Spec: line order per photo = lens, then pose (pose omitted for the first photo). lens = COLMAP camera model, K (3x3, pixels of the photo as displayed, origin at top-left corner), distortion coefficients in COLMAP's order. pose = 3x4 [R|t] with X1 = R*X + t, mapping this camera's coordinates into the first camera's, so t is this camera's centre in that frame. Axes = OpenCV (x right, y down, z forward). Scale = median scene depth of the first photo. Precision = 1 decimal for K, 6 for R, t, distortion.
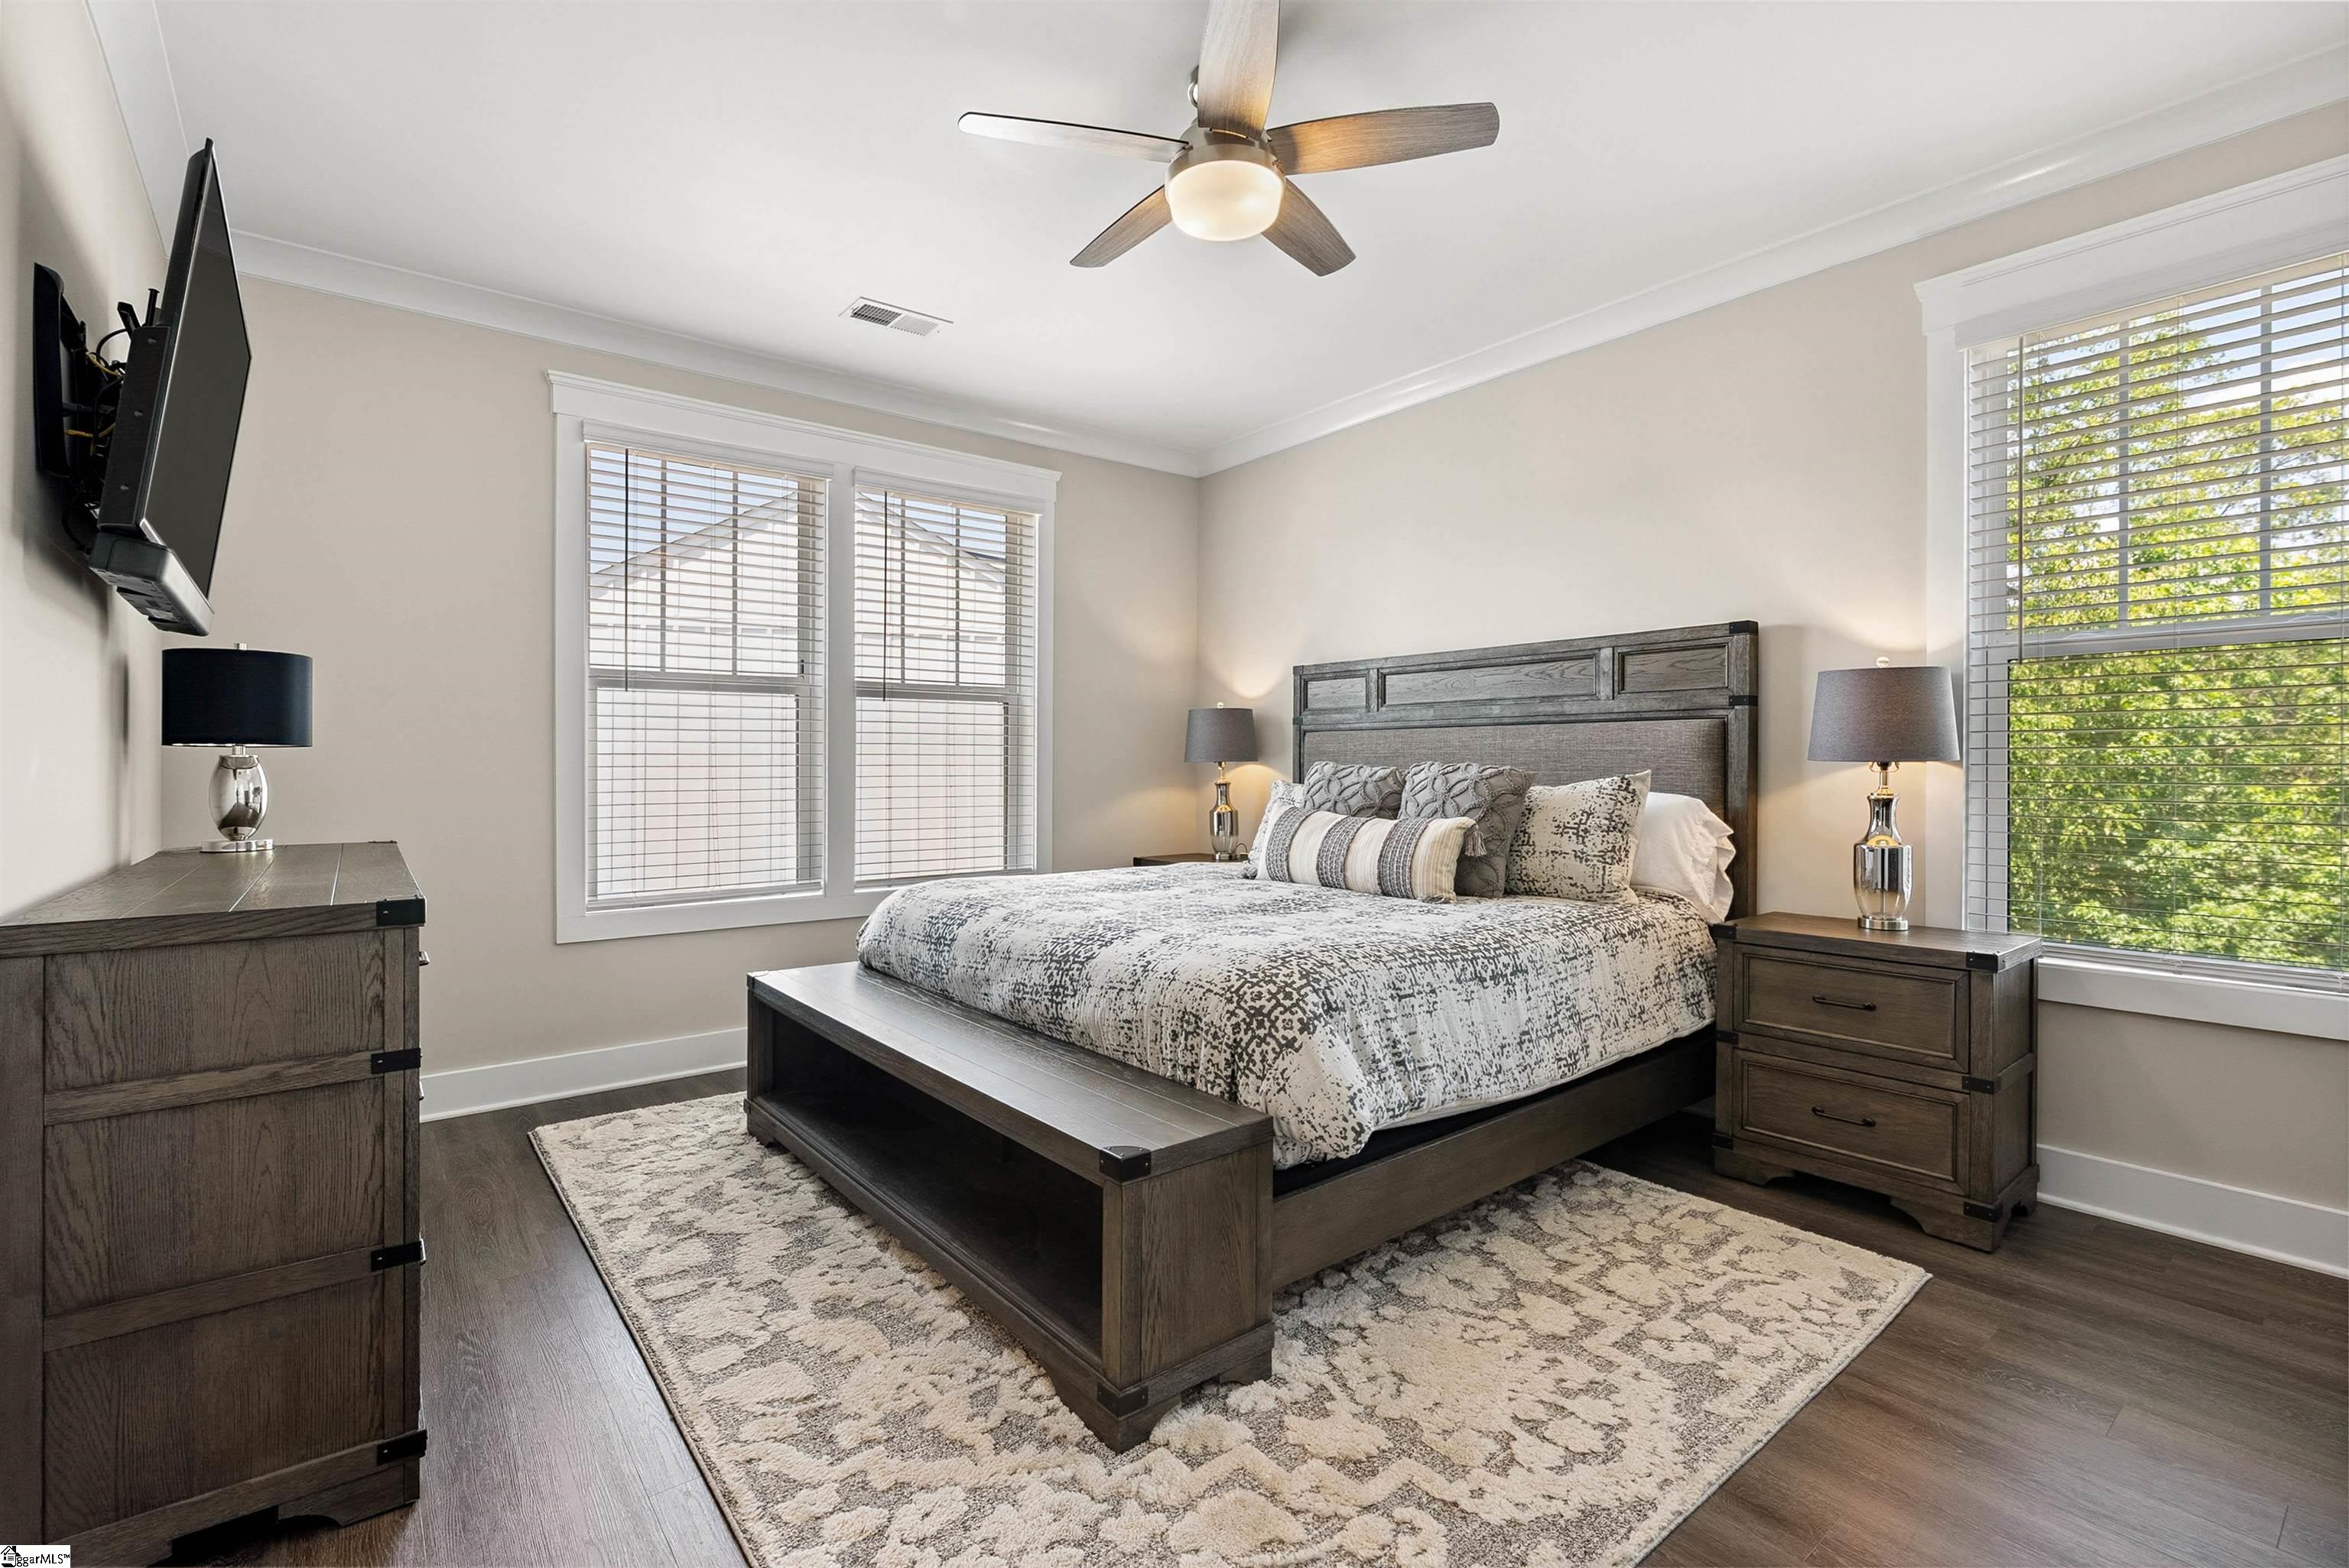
lens RADIAL K [[1072.6, 0, 1184.3], [0, 1072.6, 762.1], [0, 0, 1]] dist [-0.015393, 0.005919]
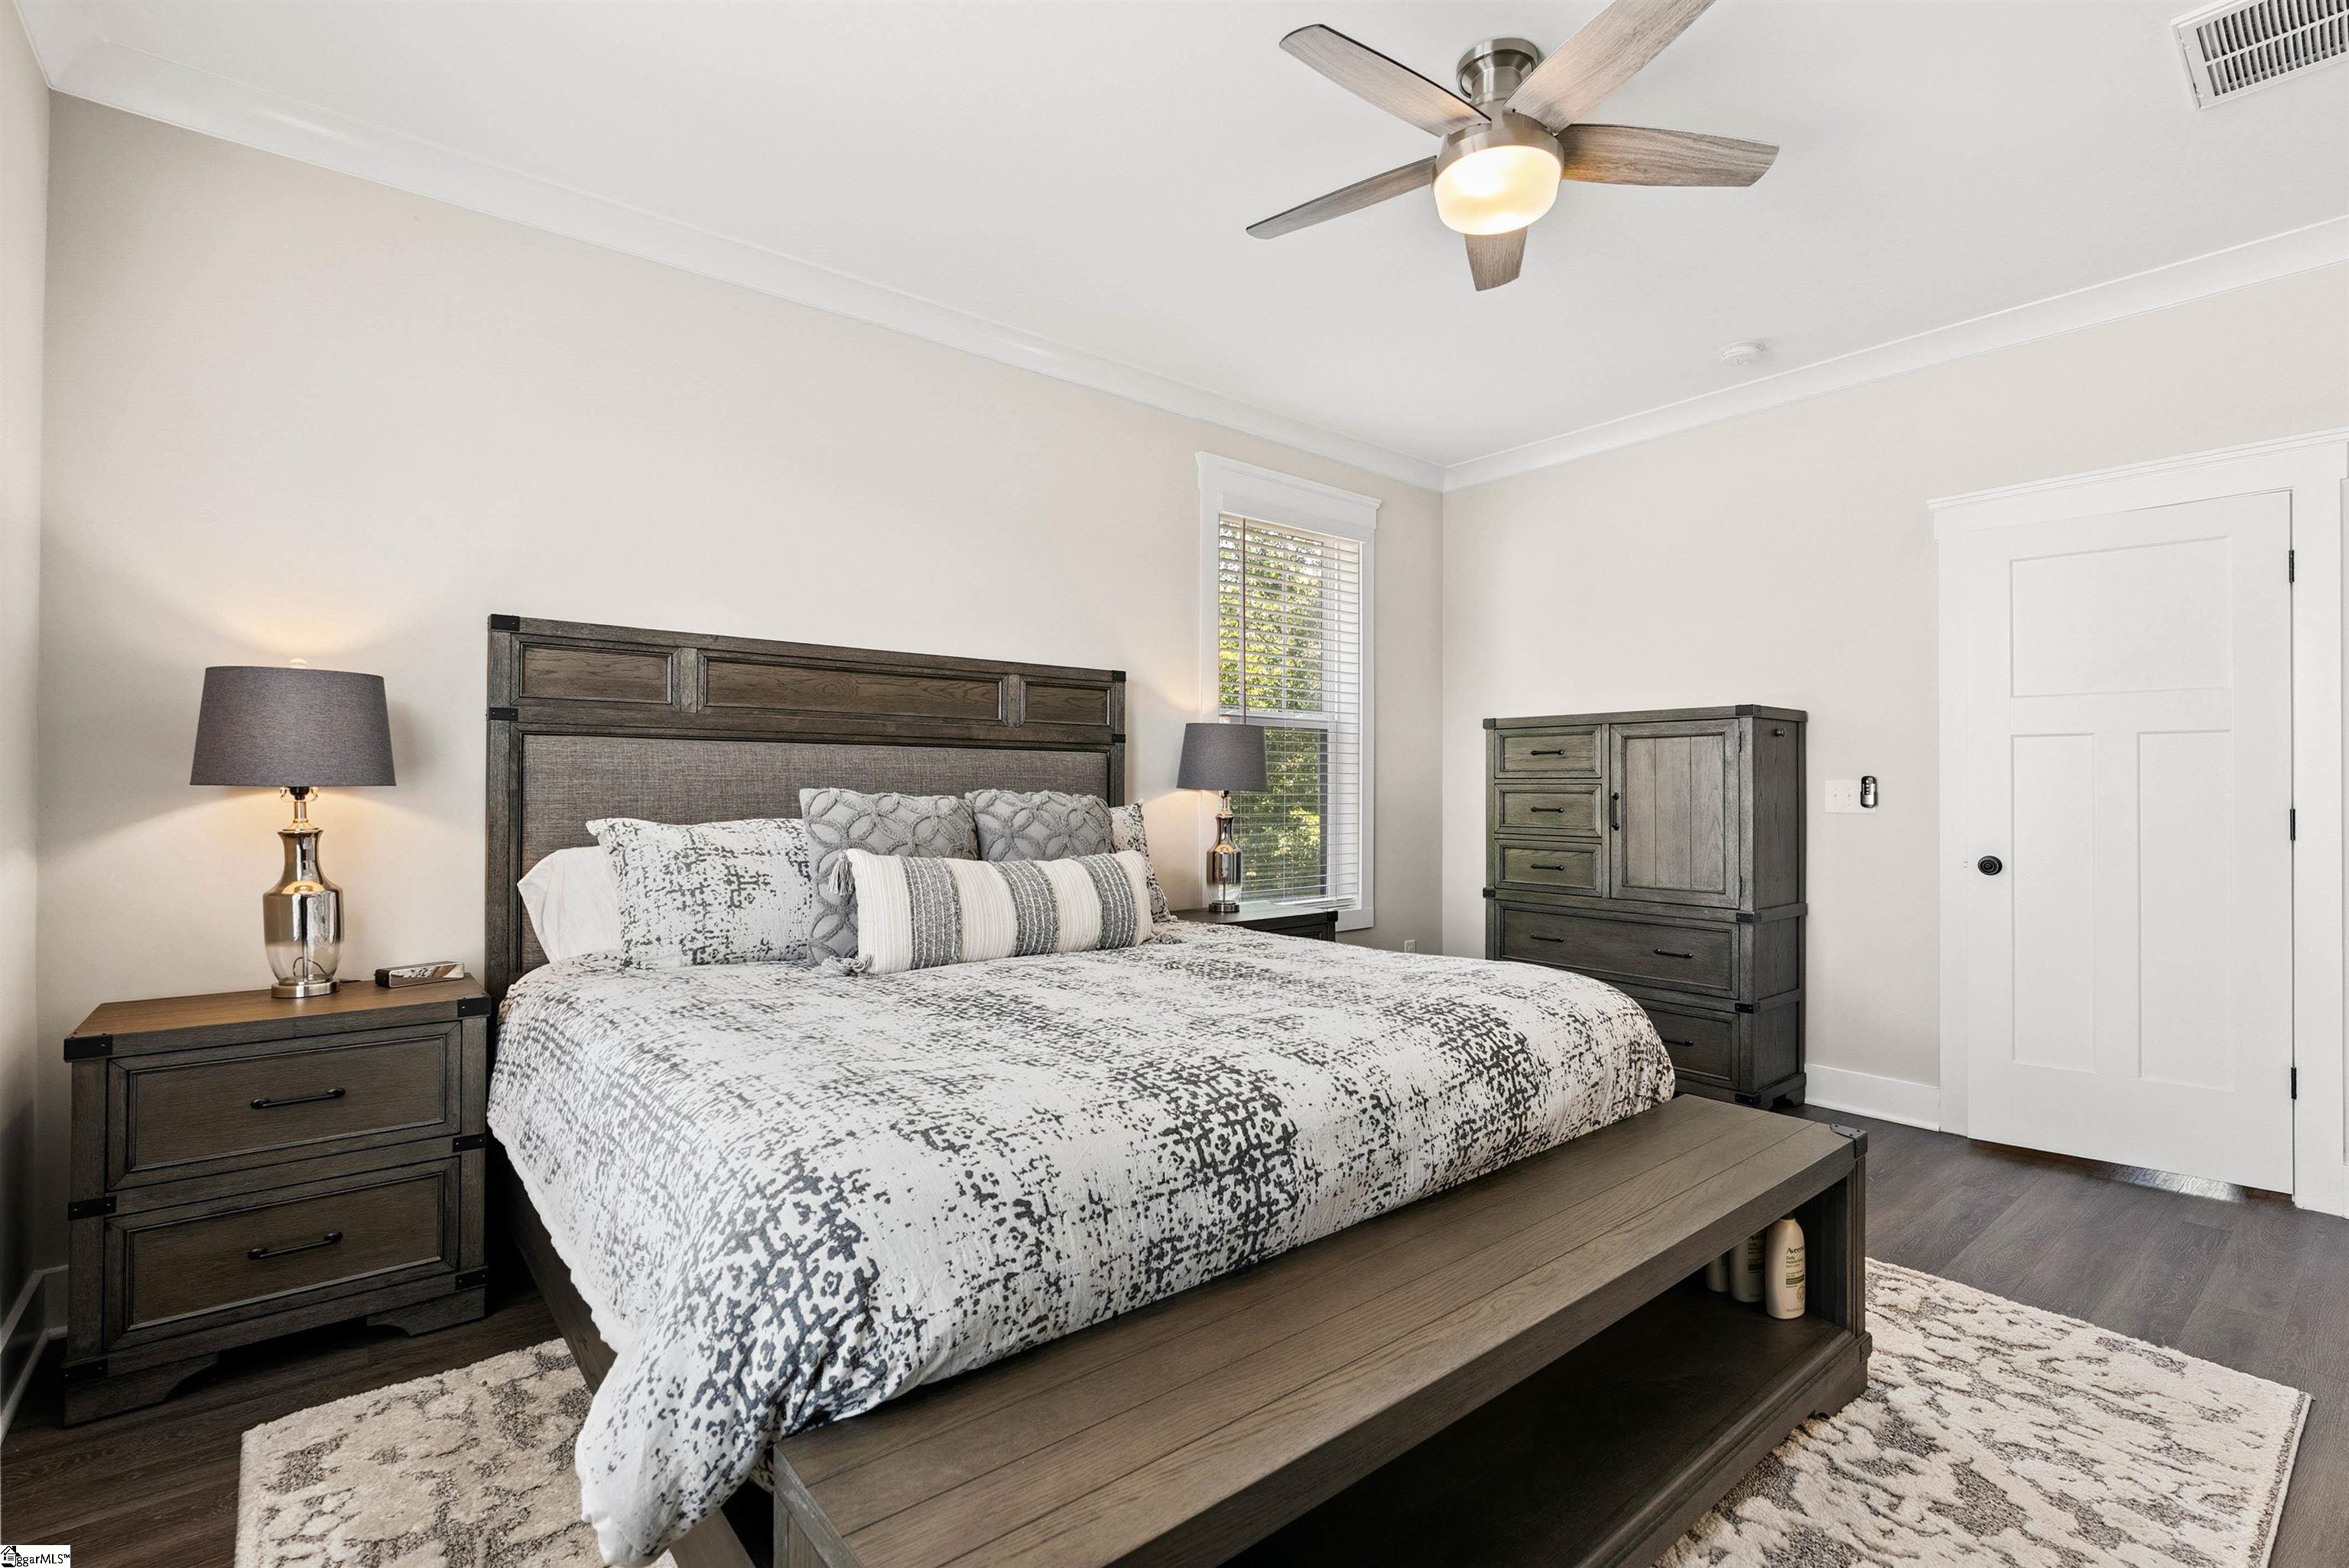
lens RADIAL K [[1072.6, 0, 1174.3], [0, 1072.6, 787.5], [0, 0, 1]] dist [-0.015393, 0.005919]
pose [[-0.014487, 0.005784, 0.999878, -0.815334], [-0.003469, 0.999977, -0.005835, 0.003213], [-0.999889, -0.003553, -0.014467, 1.191980]]
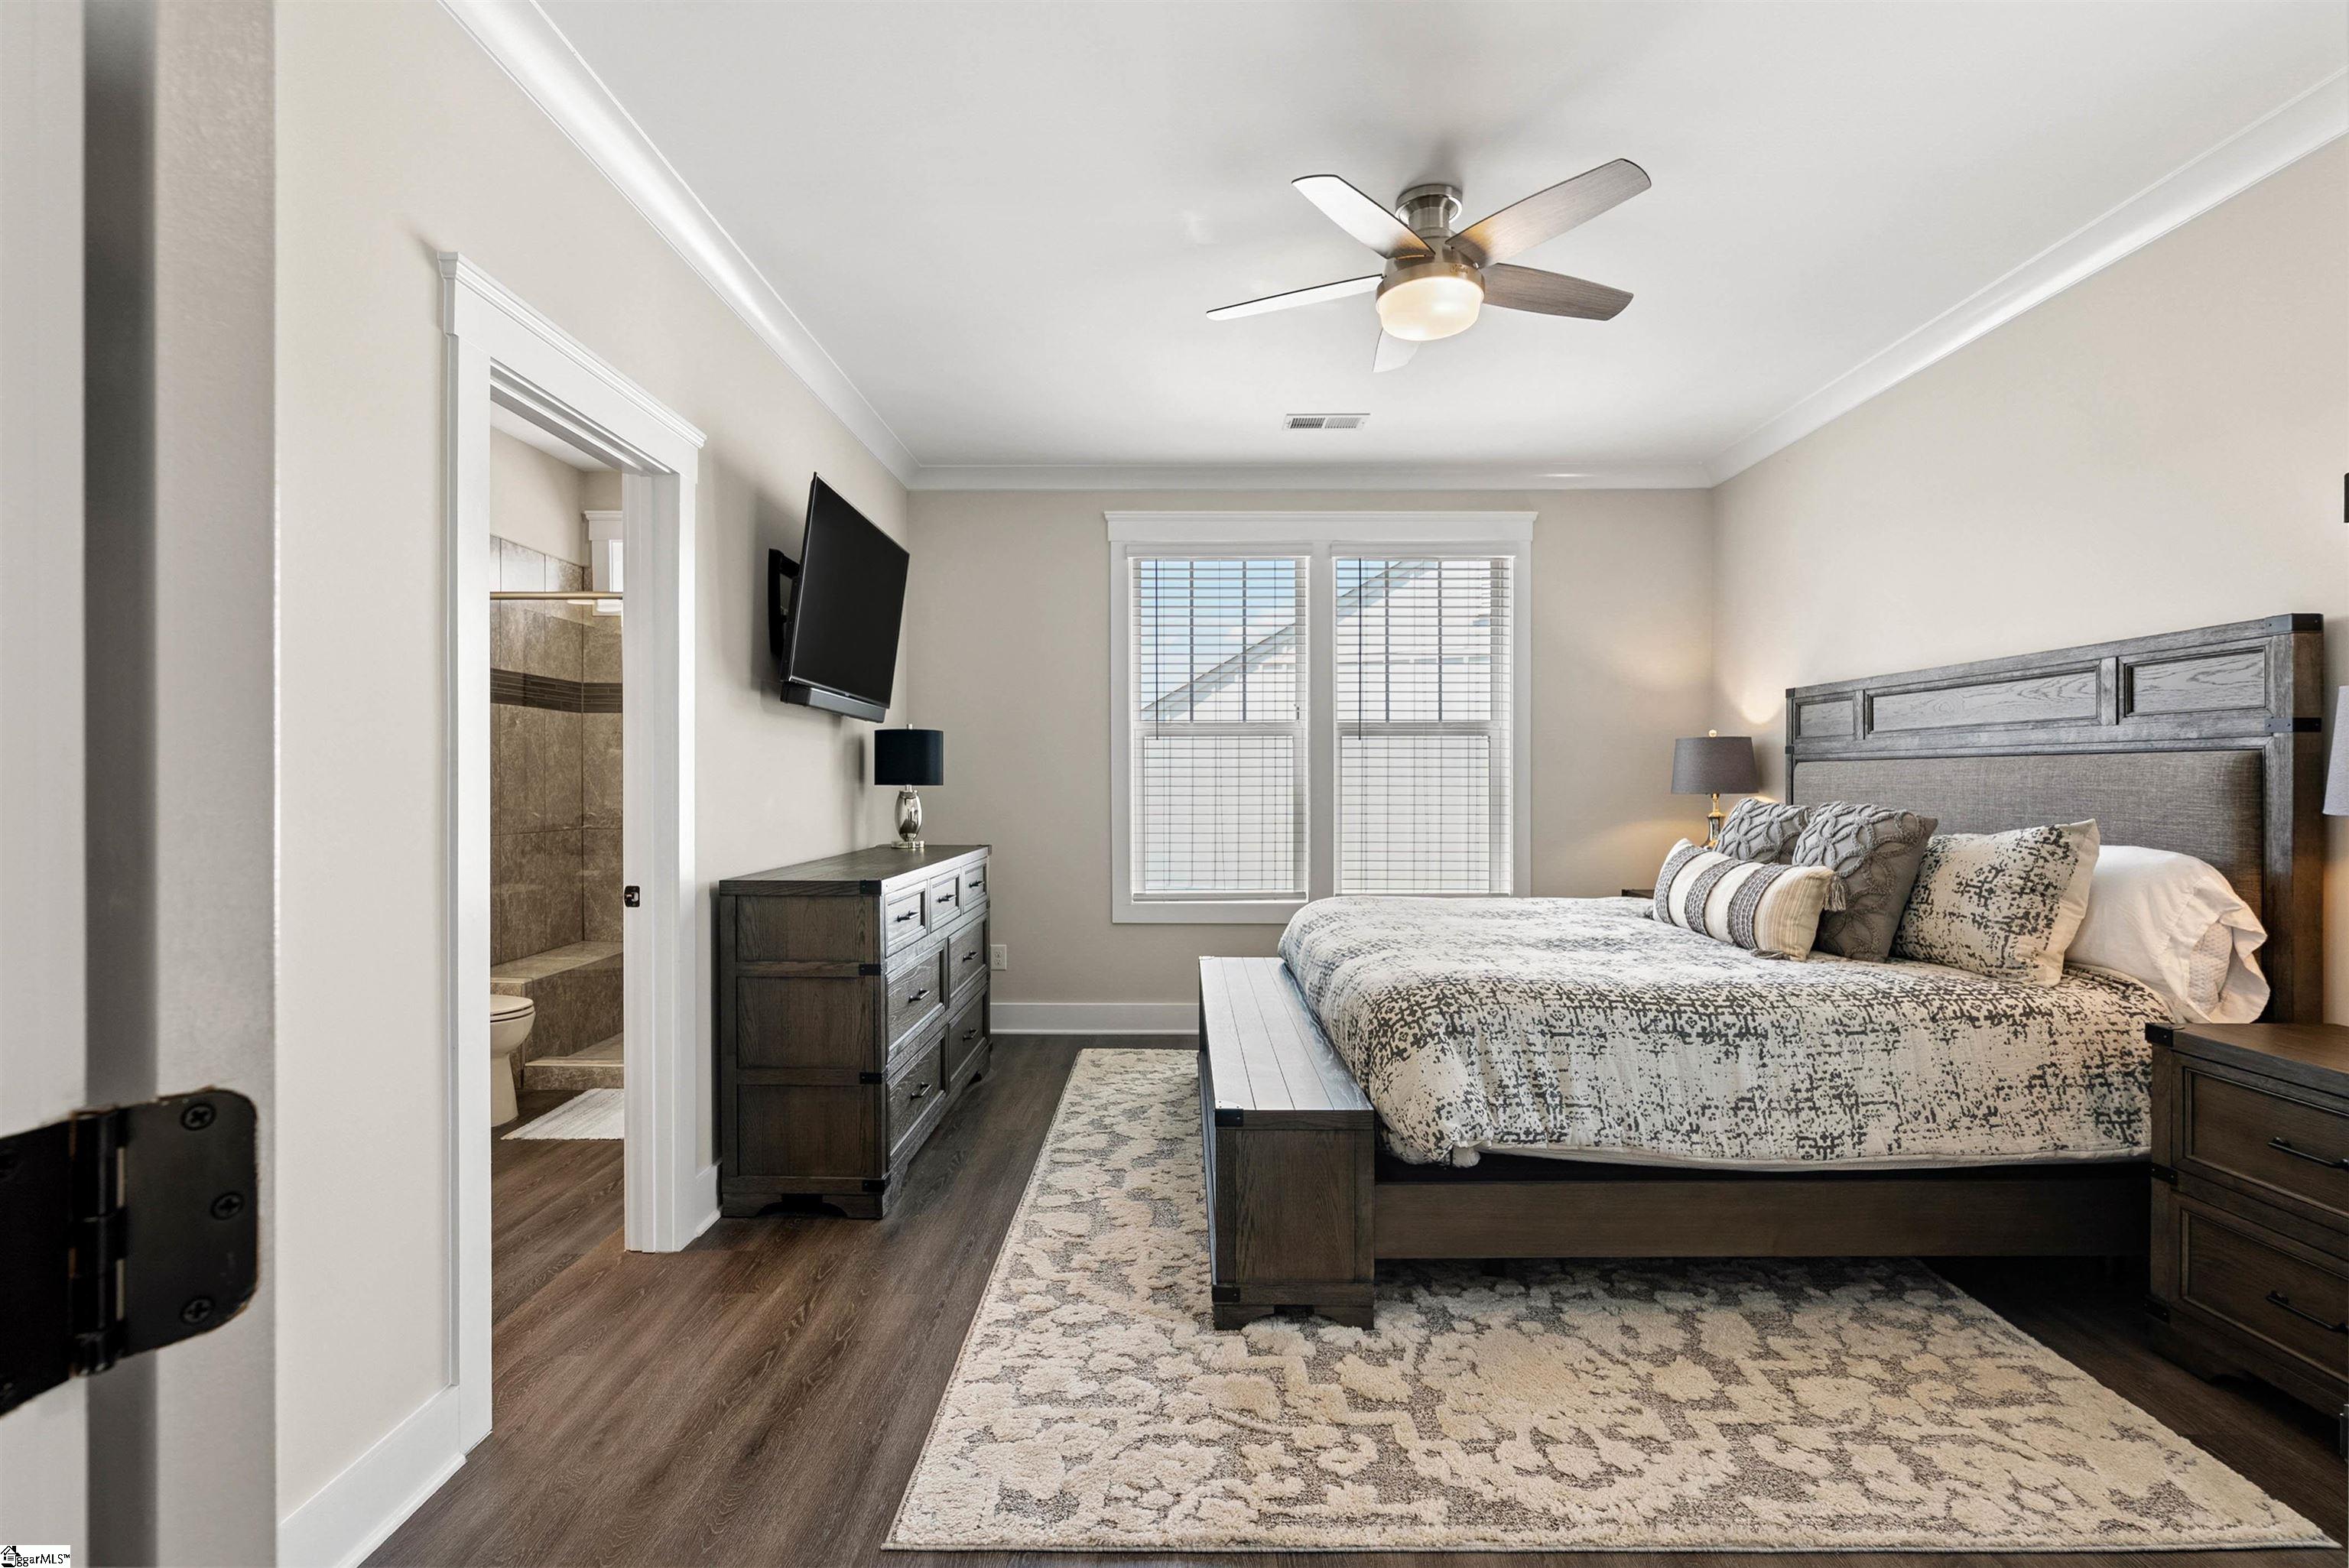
lens RADIAL K [[1072.6, 0, 1159.3], [0, 1072.6, 781.7], [0, 0, 1]] dist [-0.015393, 0.005919]
pose [[0.766194, 0.003219, -0.642601, 0.498456], [-0.000143, 0.999988, 0.004839, -0.028540], [0.642609, -0.003616, 0.766186, -0.043801]]
